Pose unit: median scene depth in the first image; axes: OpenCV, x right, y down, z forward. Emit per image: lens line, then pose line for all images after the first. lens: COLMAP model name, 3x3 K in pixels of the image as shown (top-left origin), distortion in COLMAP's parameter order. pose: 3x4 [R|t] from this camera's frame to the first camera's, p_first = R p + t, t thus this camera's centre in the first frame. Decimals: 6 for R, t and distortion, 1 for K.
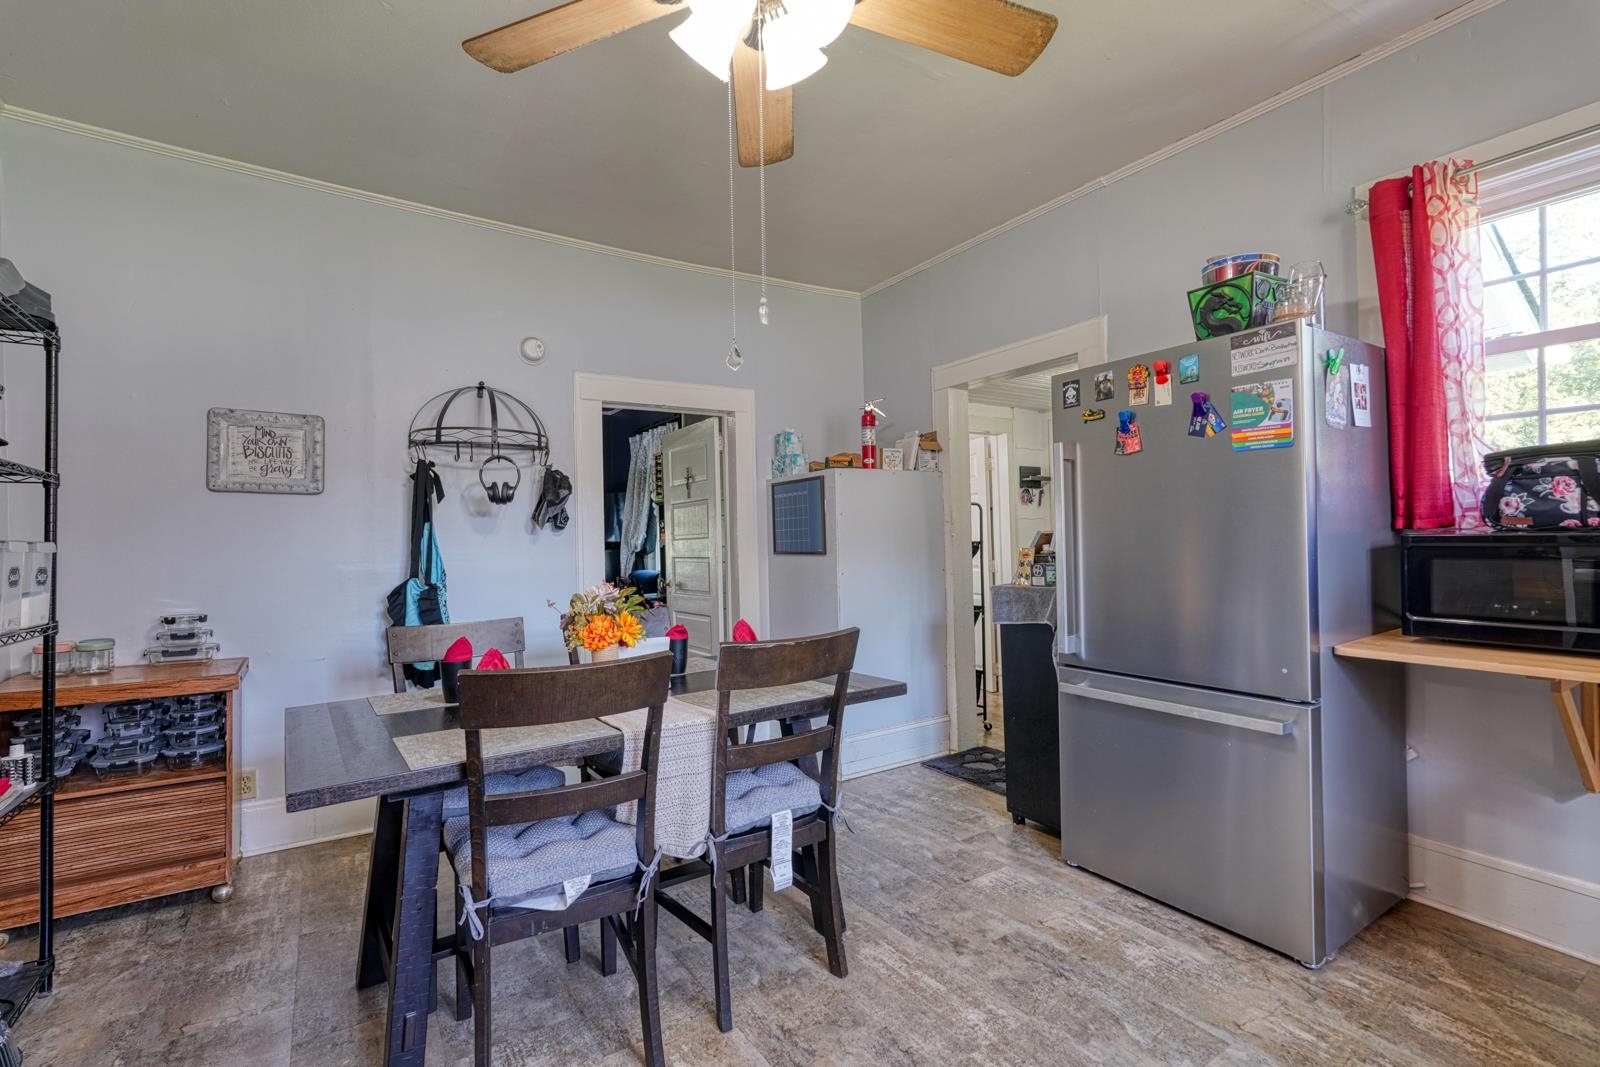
lens RADIAL K [[706.3, 0, 796.0], [0, 706.3, 548.0], [0, 0, 1]] dist [-0.015327, 0.007076]
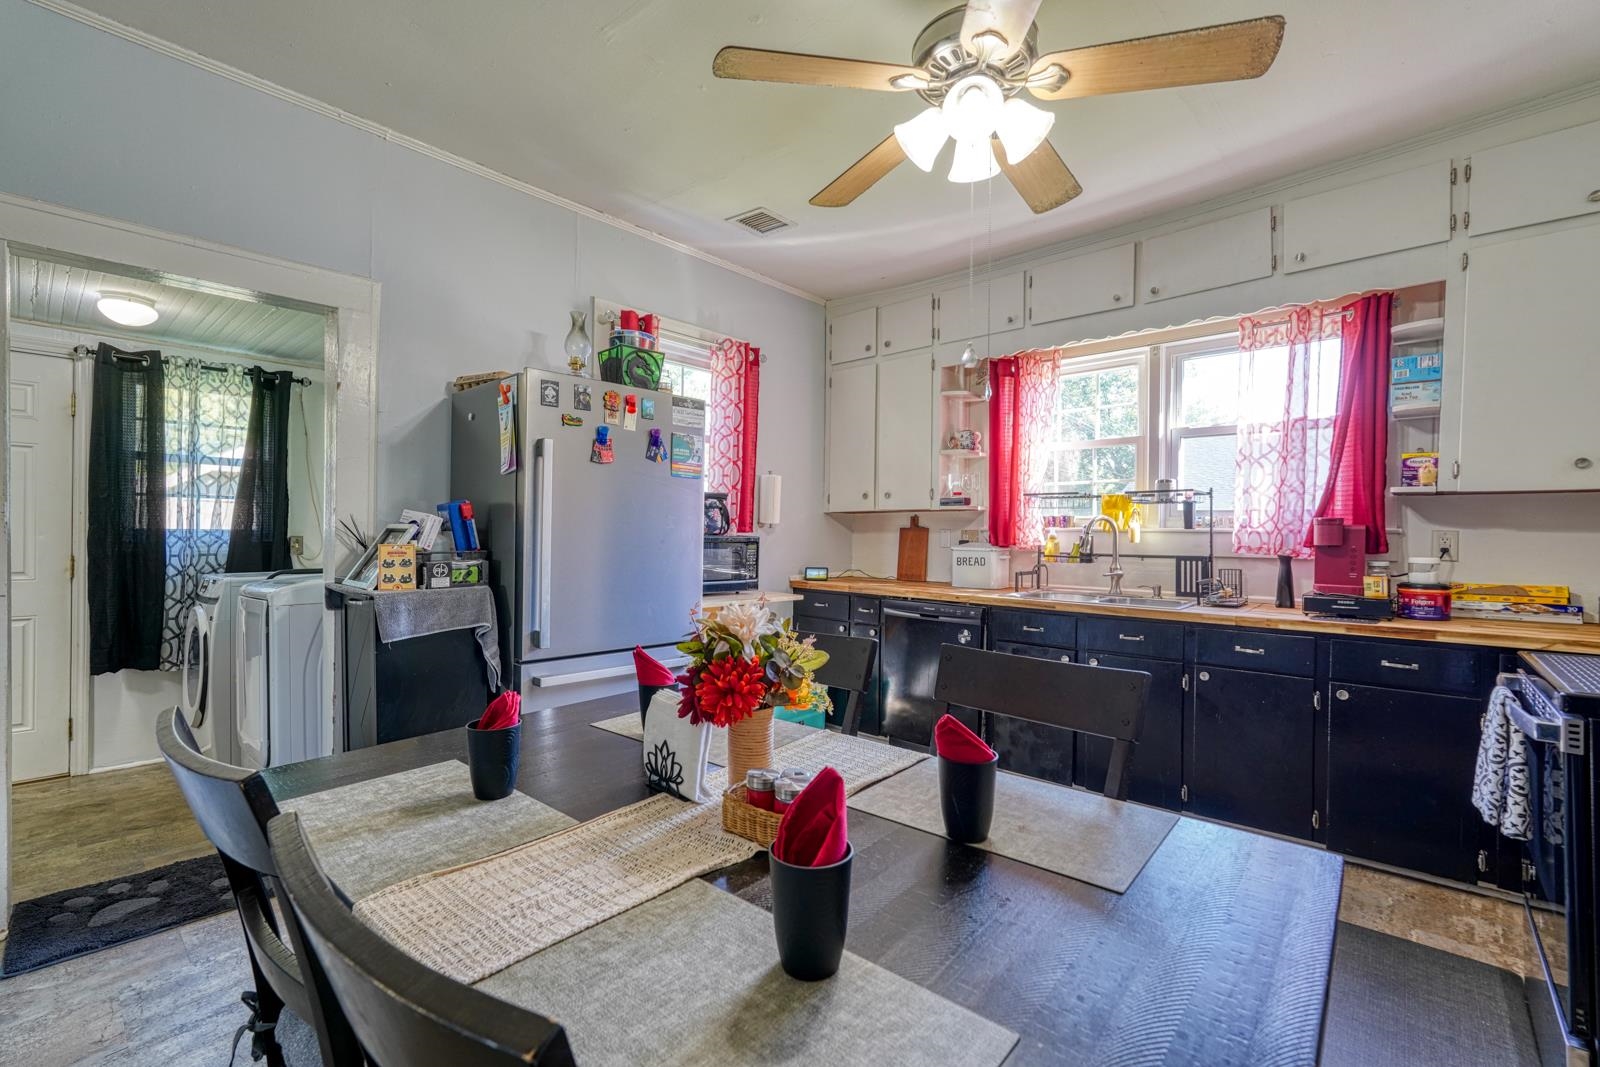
lens RADIAL K [[706.3, 0, 794.7], [0, 706.3, 538.6], [0, 0, 1]] dist [-0.015327, 0.007076]
pose [[-0.236057, 0.010046, 0.971687, -0.701813], [0.001104, 0.999949, -0.010070, 0.003888], [-0.971739, -0.001304, -0.236056, 0.918481]]
